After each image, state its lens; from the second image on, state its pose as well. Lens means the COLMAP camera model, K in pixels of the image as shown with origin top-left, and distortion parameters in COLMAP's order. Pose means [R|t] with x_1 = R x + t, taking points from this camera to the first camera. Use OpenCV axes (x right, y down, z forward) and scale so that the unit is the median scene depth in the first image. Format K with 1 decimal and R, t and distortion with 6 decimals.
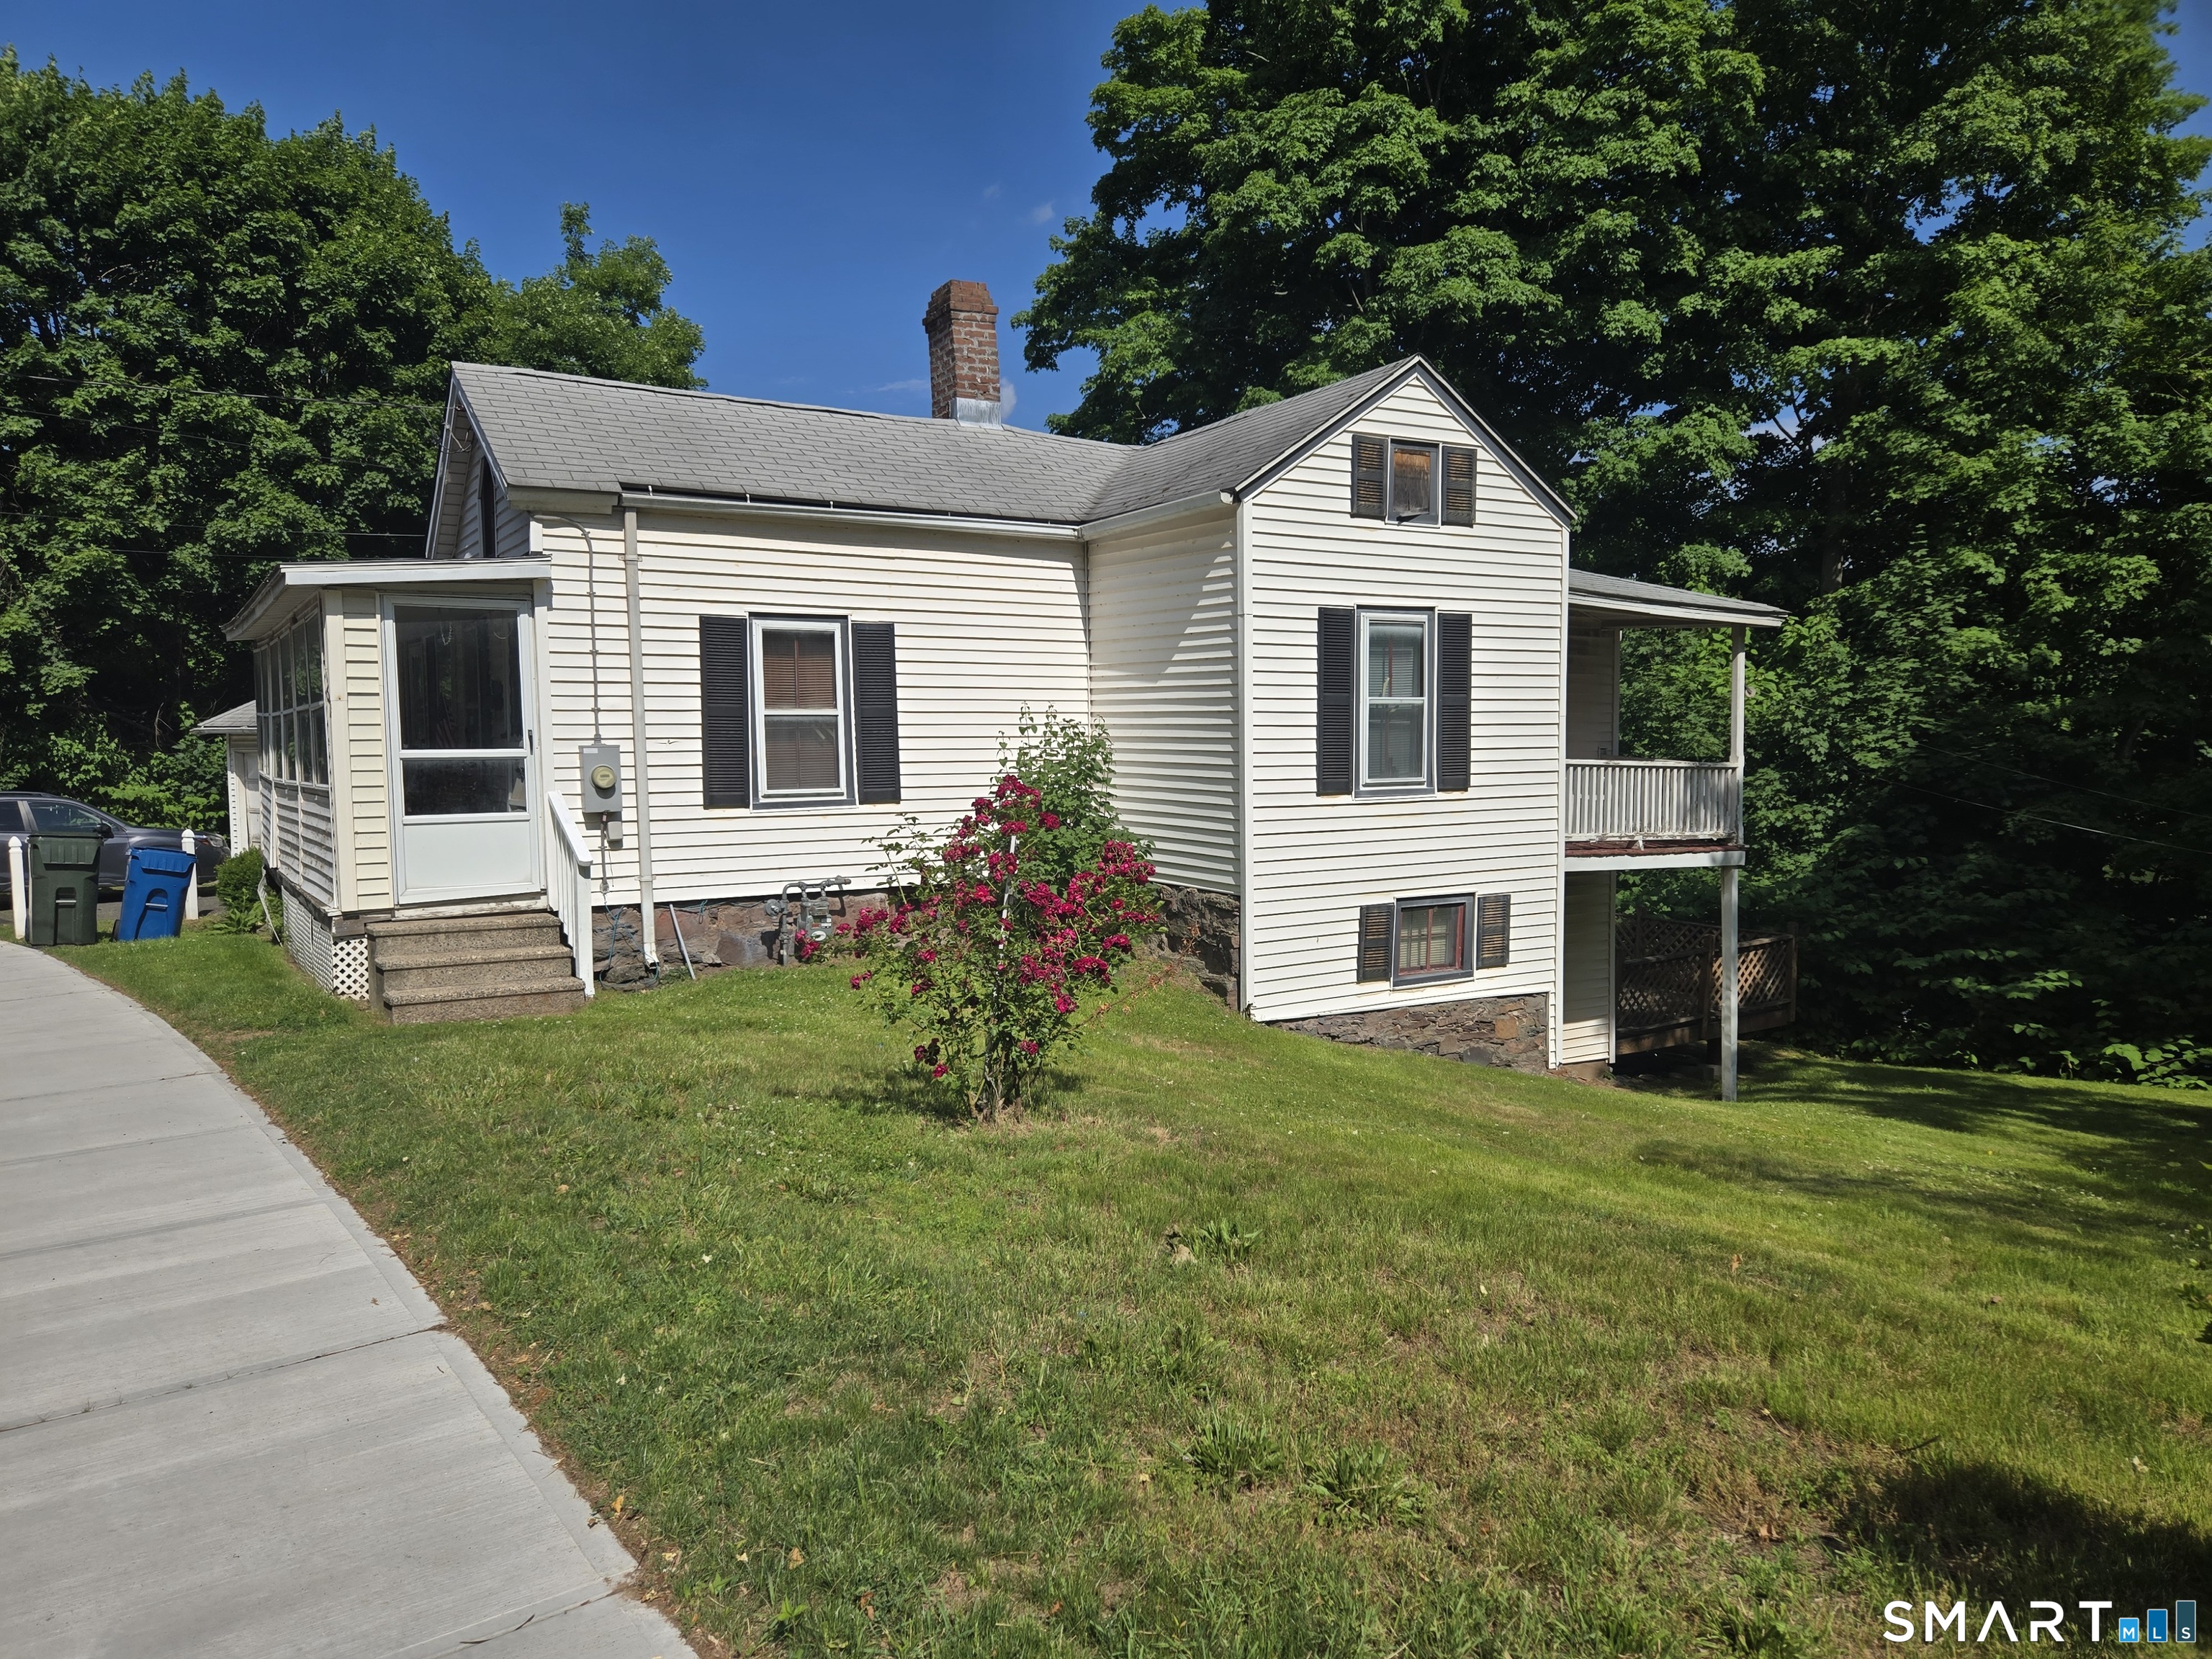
lens RADIAL K [[1496.1, 0, 1100.6], [0, 1496.1, 845.8], [0, 0, 1]] dist [0.086849, -0.066277]
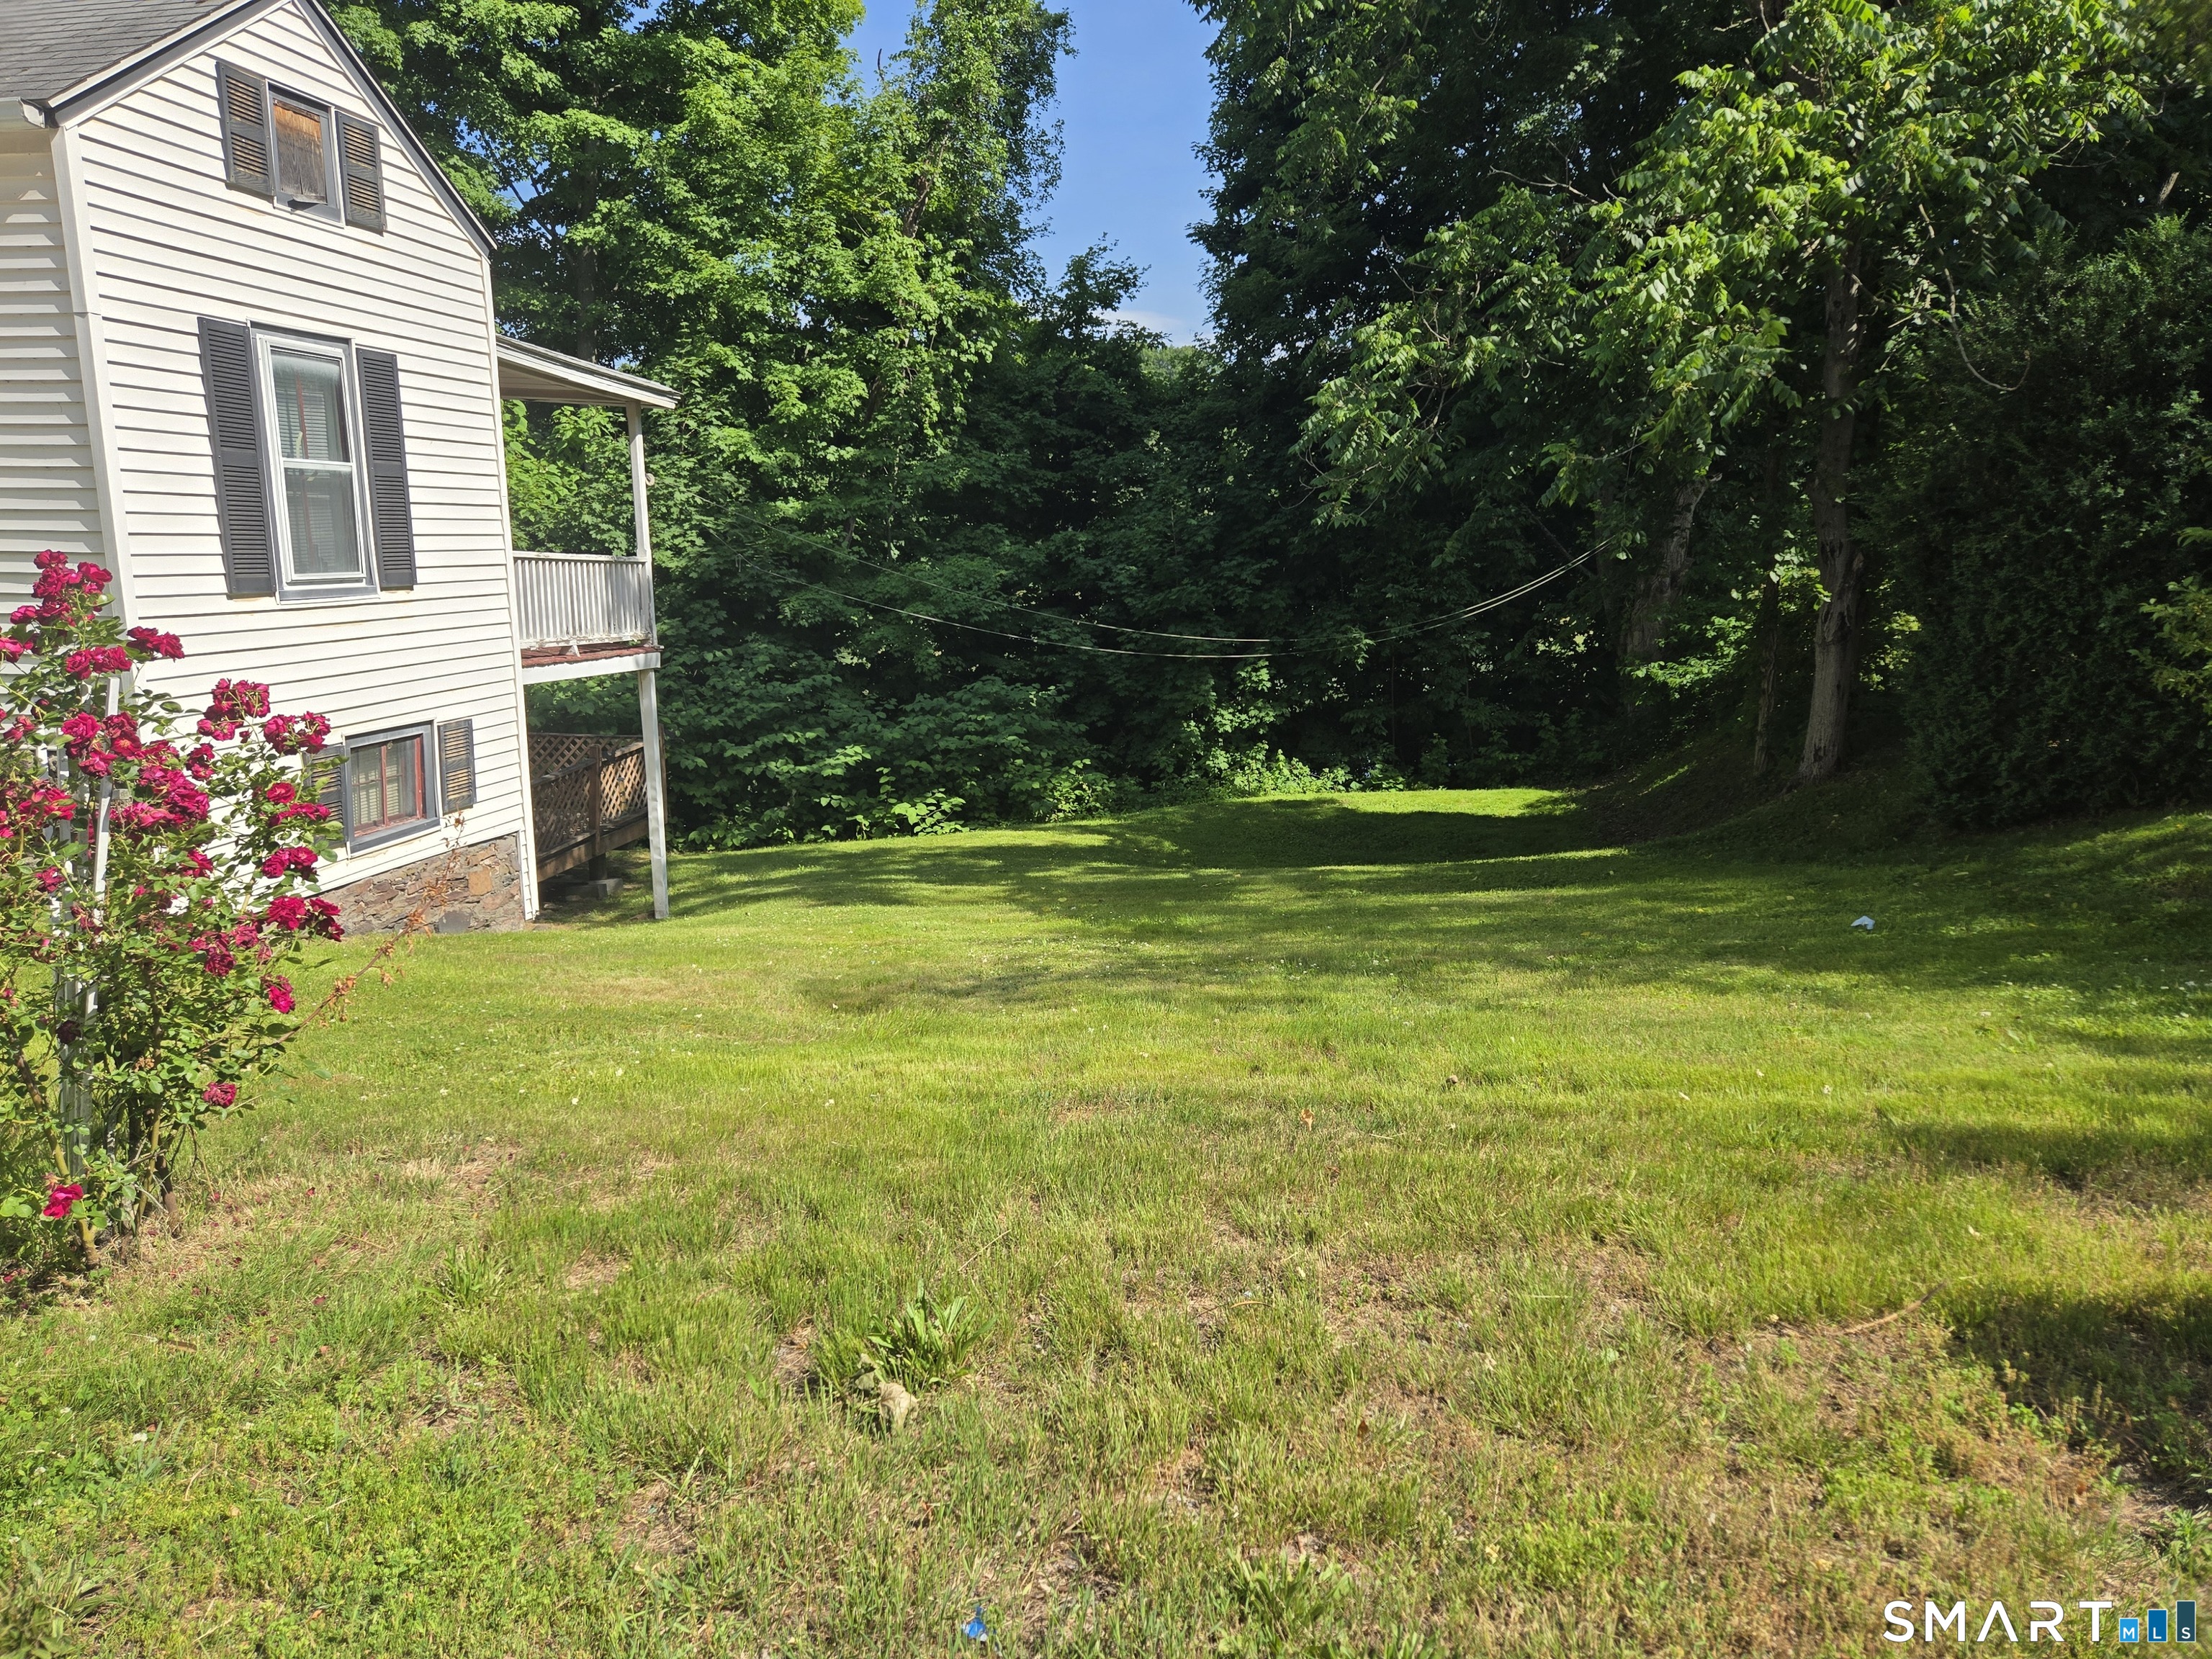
lens RADIAL K [[1481.9, 0, 1105.4], [0, 1481.9, 801.4], [0, 0, 1]] dist [0.078128, -0.058176]
pose [[0.667375, -0.125166, 0.734128, -0.101345], [0.050973, 0.991140, 0.122648, -0.005222], [-0.742976, -0.044431, 0.667842, 0.211489]]
